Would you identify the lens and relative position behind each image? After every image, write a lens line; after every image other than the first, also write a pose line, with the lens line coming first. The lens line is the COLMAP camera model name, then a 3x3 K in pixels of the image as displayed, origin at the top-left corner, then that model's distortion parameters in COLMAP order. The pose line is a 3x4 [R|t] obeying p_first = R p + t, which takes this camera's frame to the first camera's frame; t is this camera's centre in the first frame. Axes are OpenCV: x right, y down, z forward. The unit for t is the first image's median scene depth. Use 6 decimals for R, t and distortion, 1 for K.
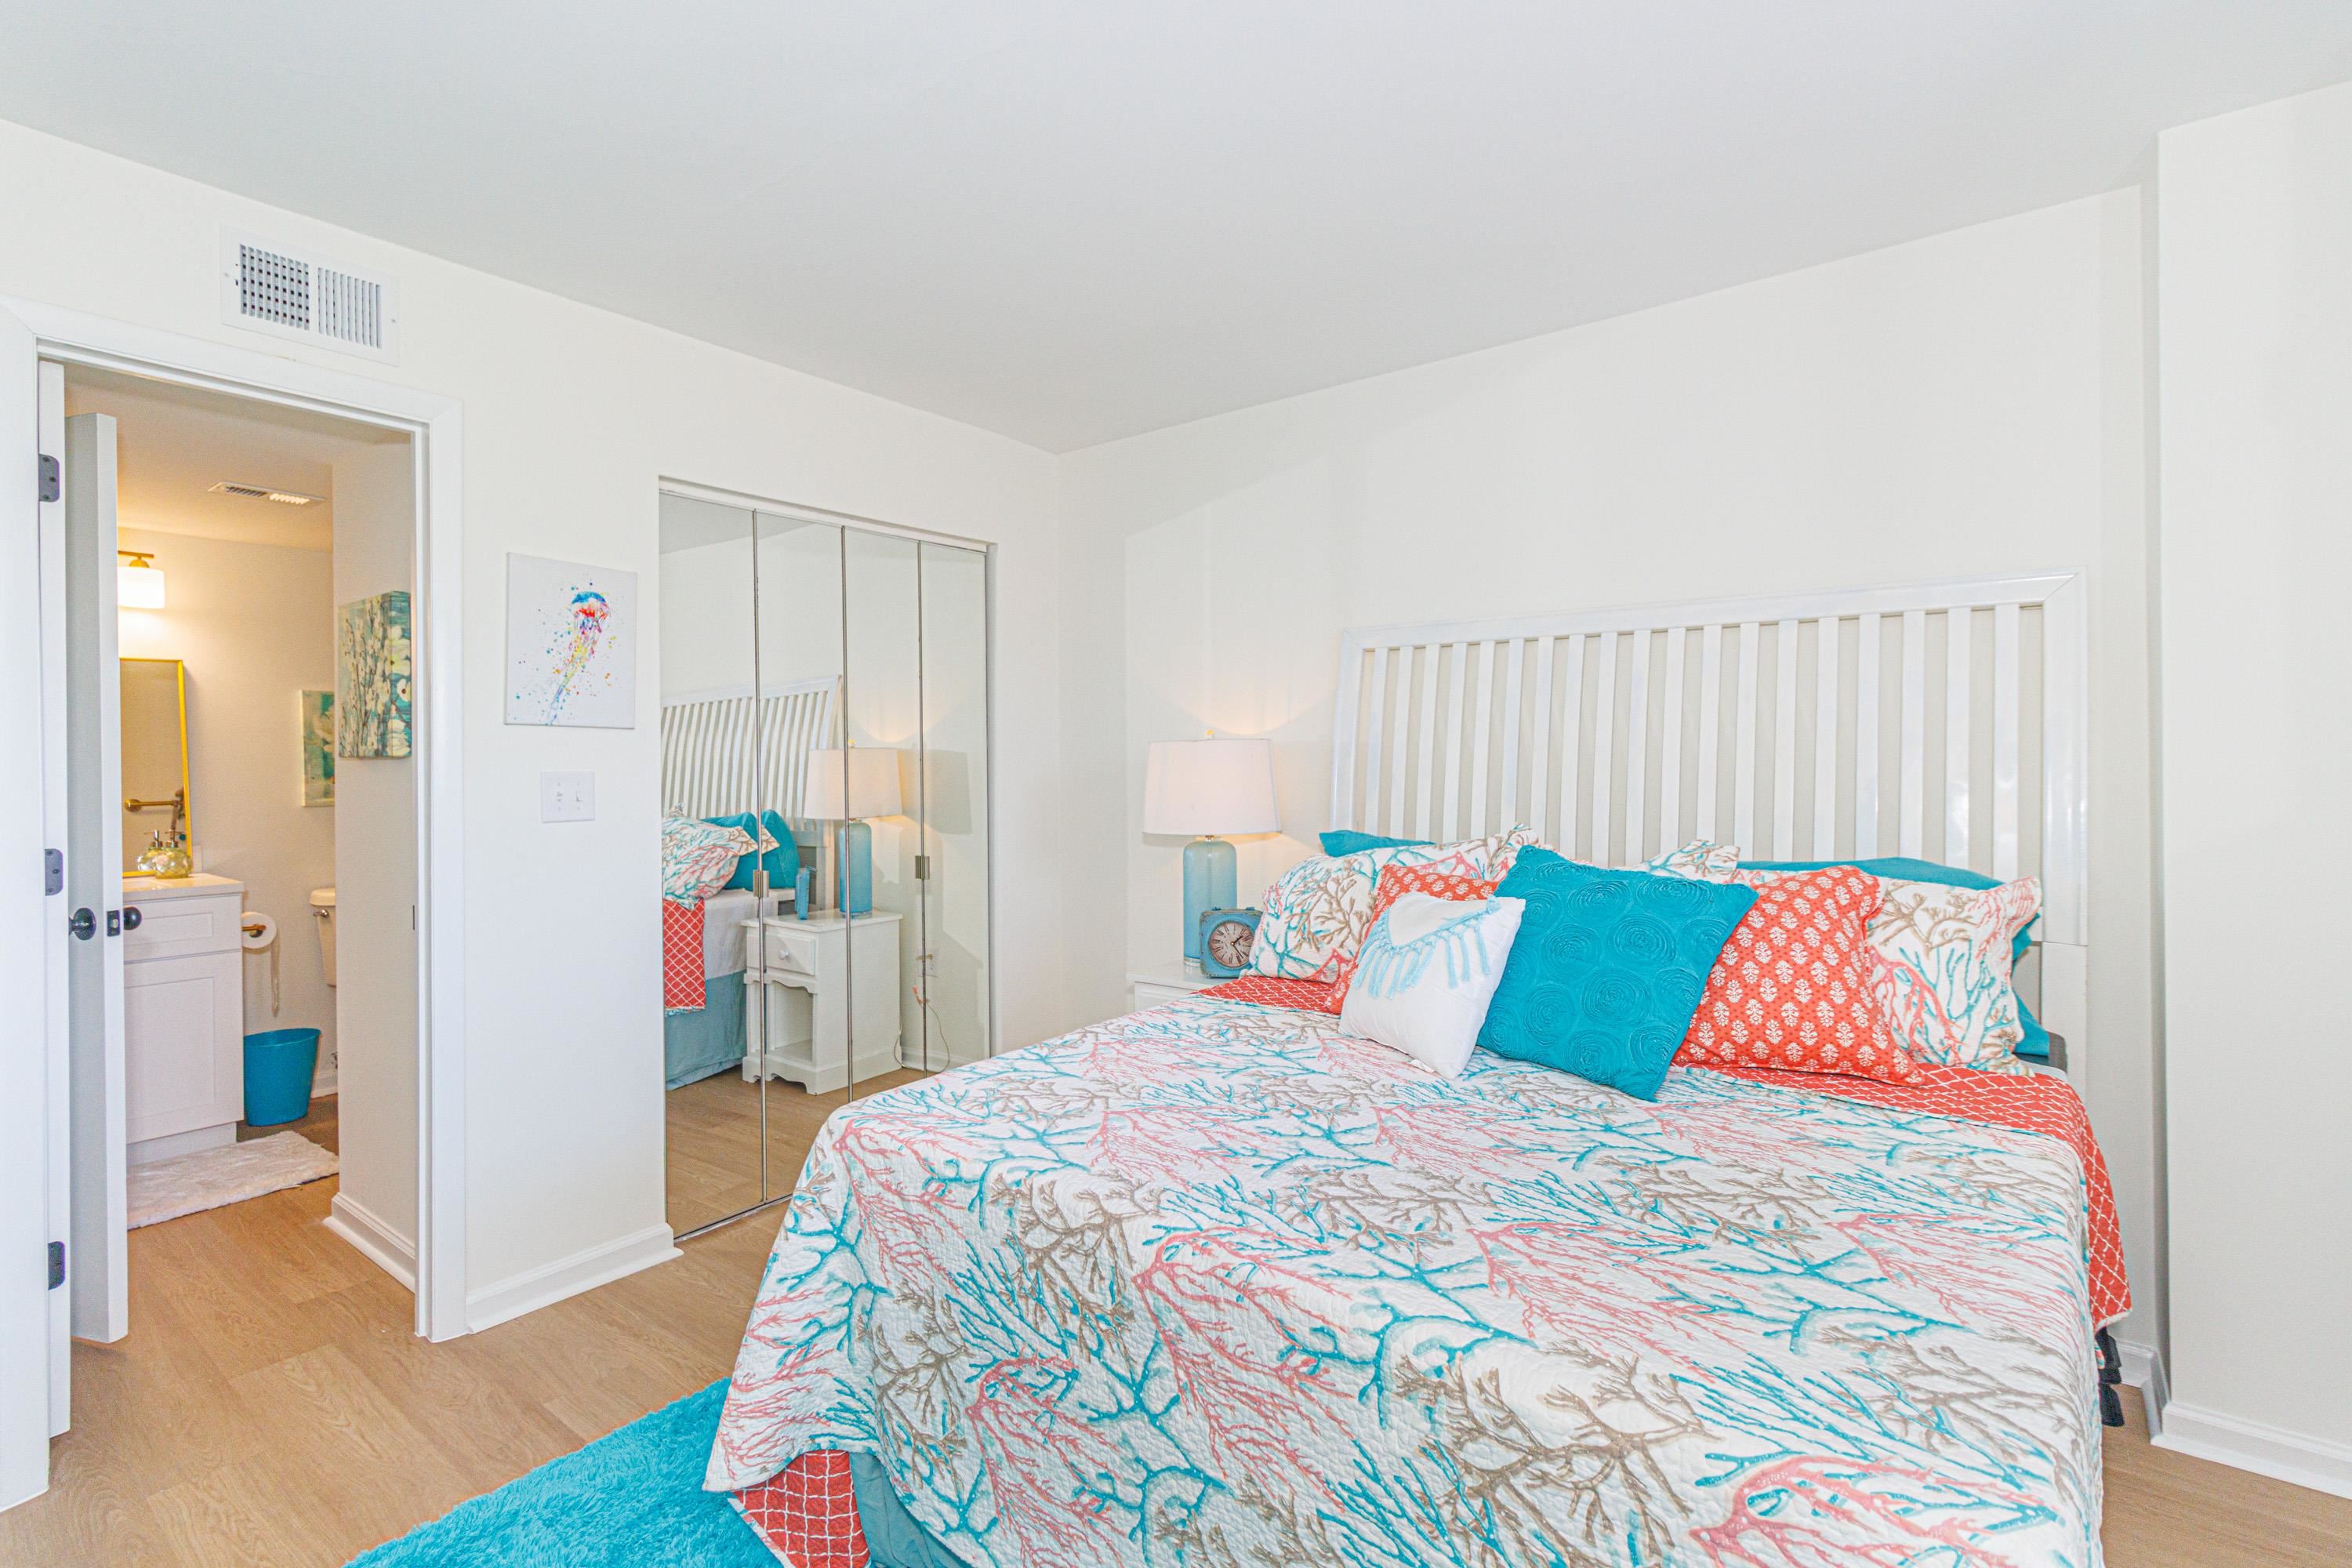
lens RADIAL K [[1084.6, 0, 1172.1], [0, 1084.6, 776.8], [0, 0, 1]] dist [0.001540, 0.001099]
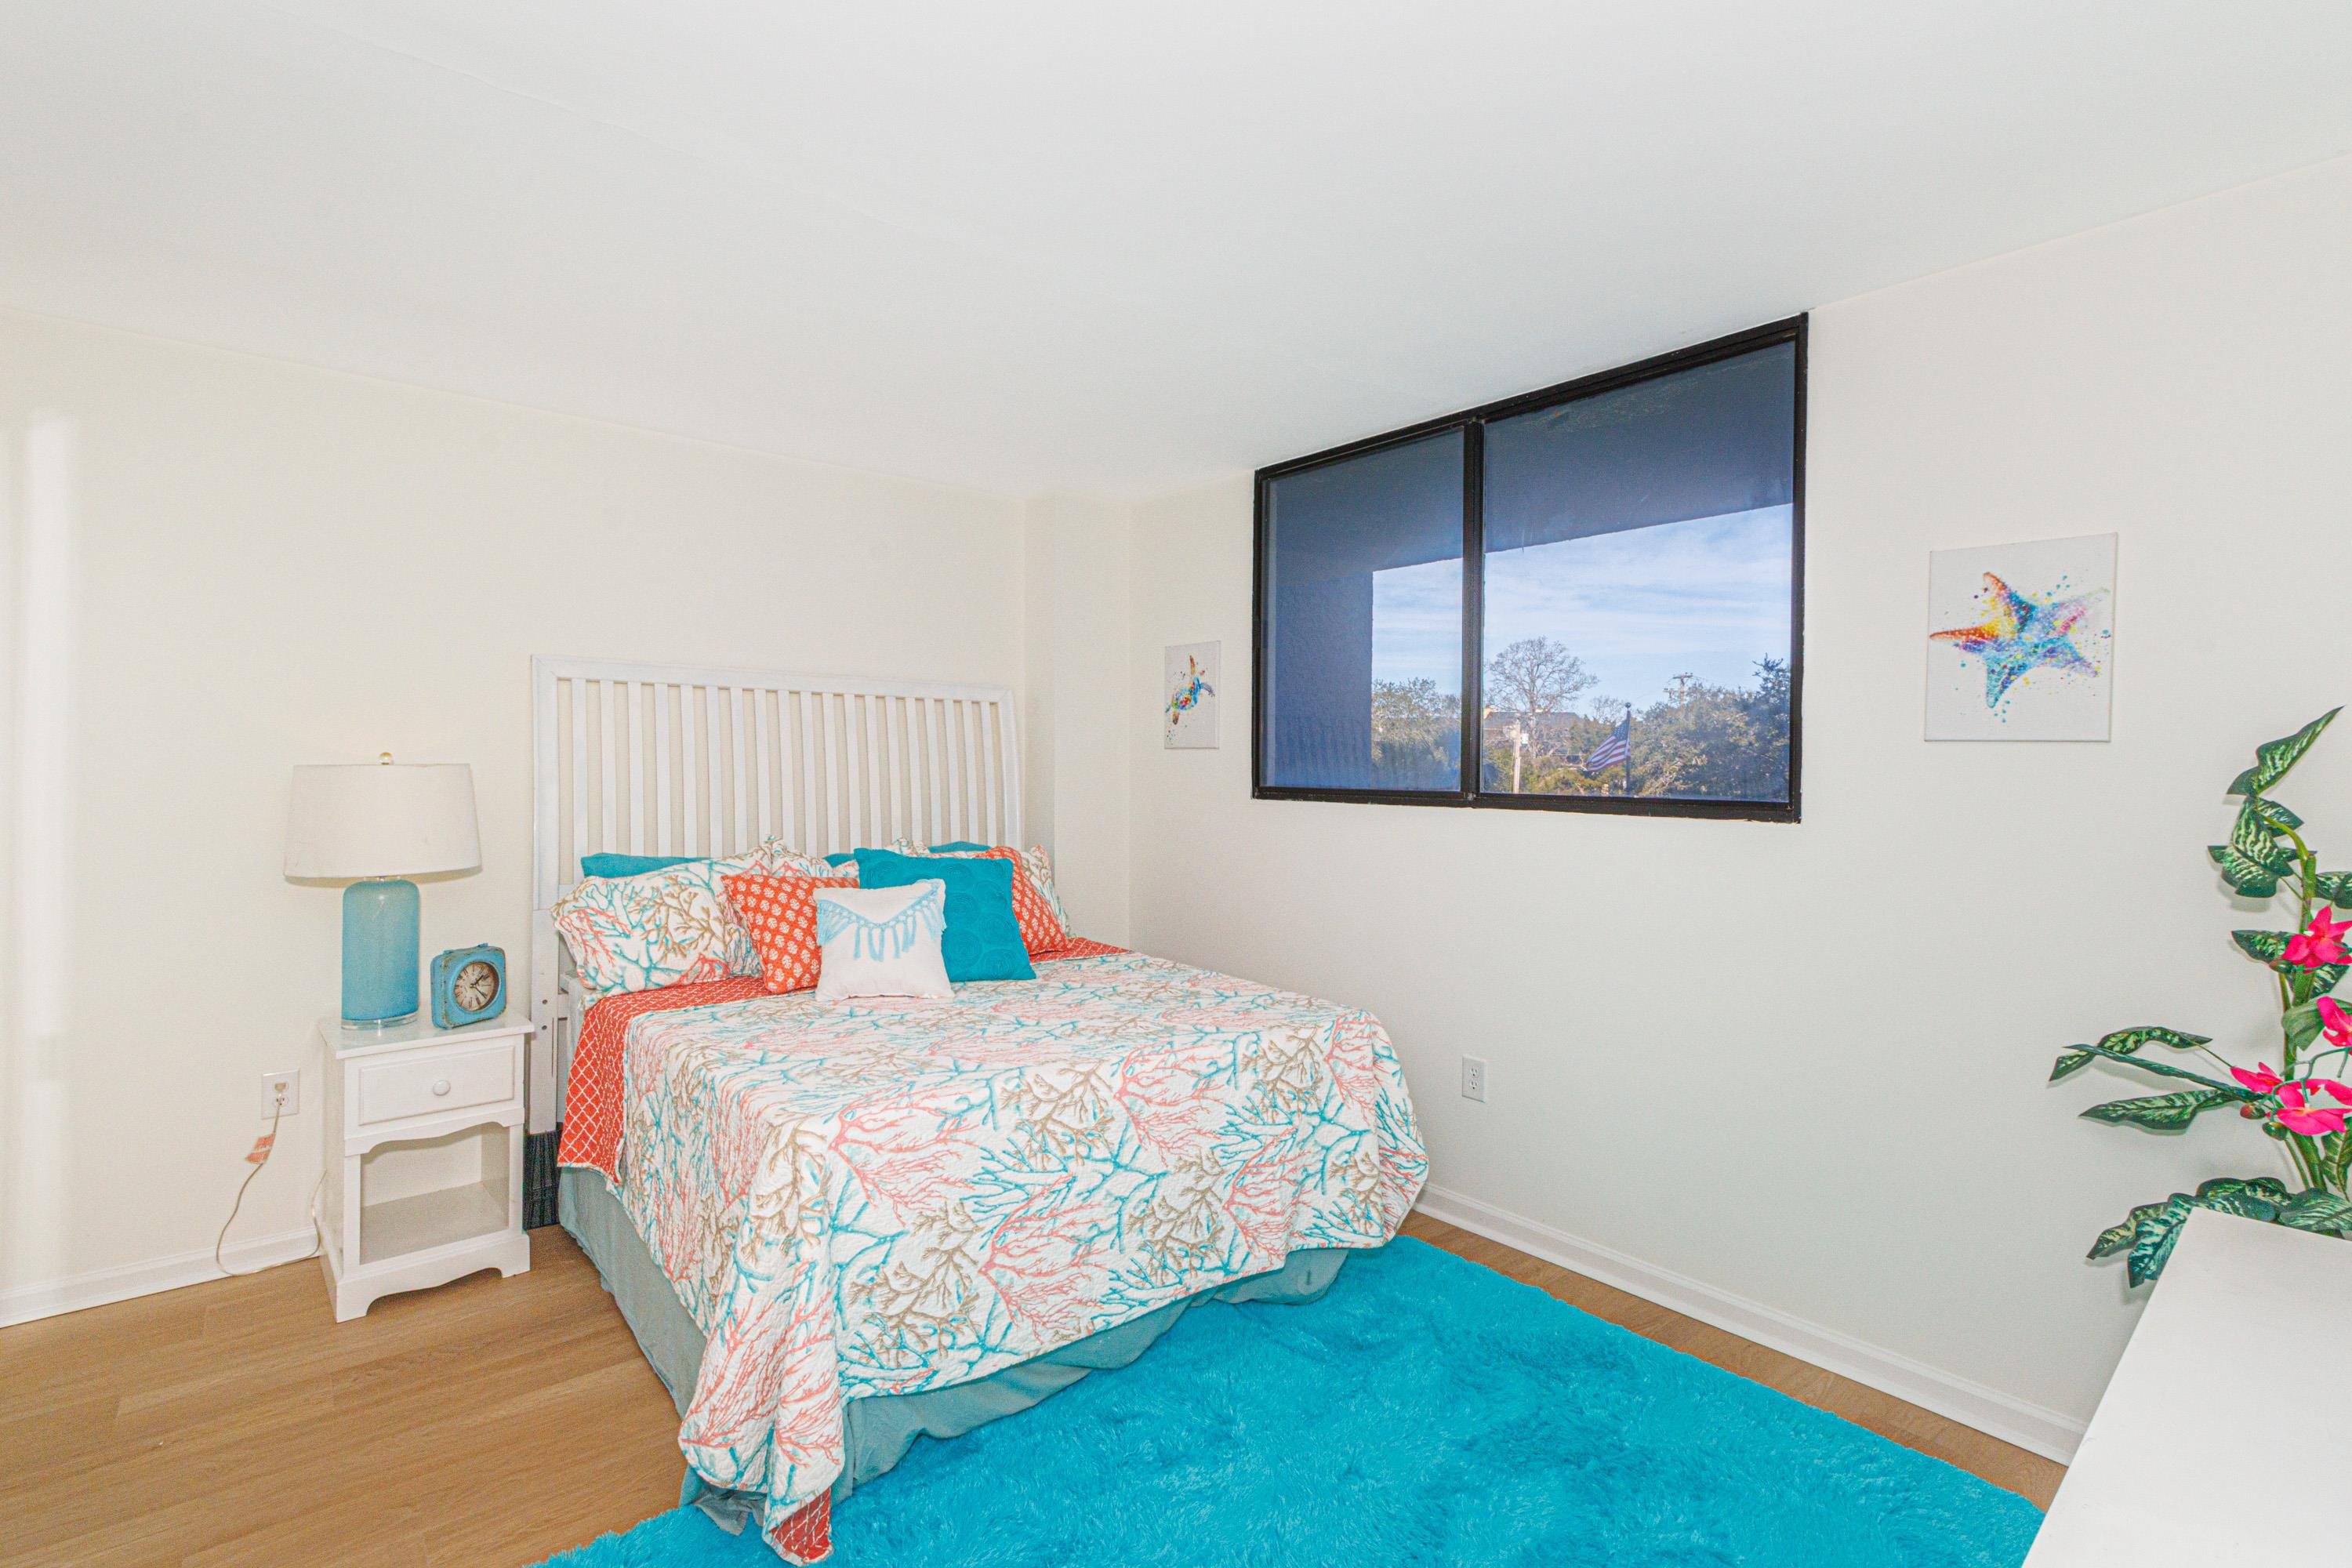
lens RADIAL K [[1084.6, 0, 1172.1], [0, 1084.6, 776.8], [0, 0, 1]] dist [0.001540, 0.001099]
pose [[0.206186, -0.000663, 0.978513, -1.429687], [0.002633, 0.999997, 0.000123, -0.042558], [-0.978509, 0.002551, 0.206187, 0.454840]]
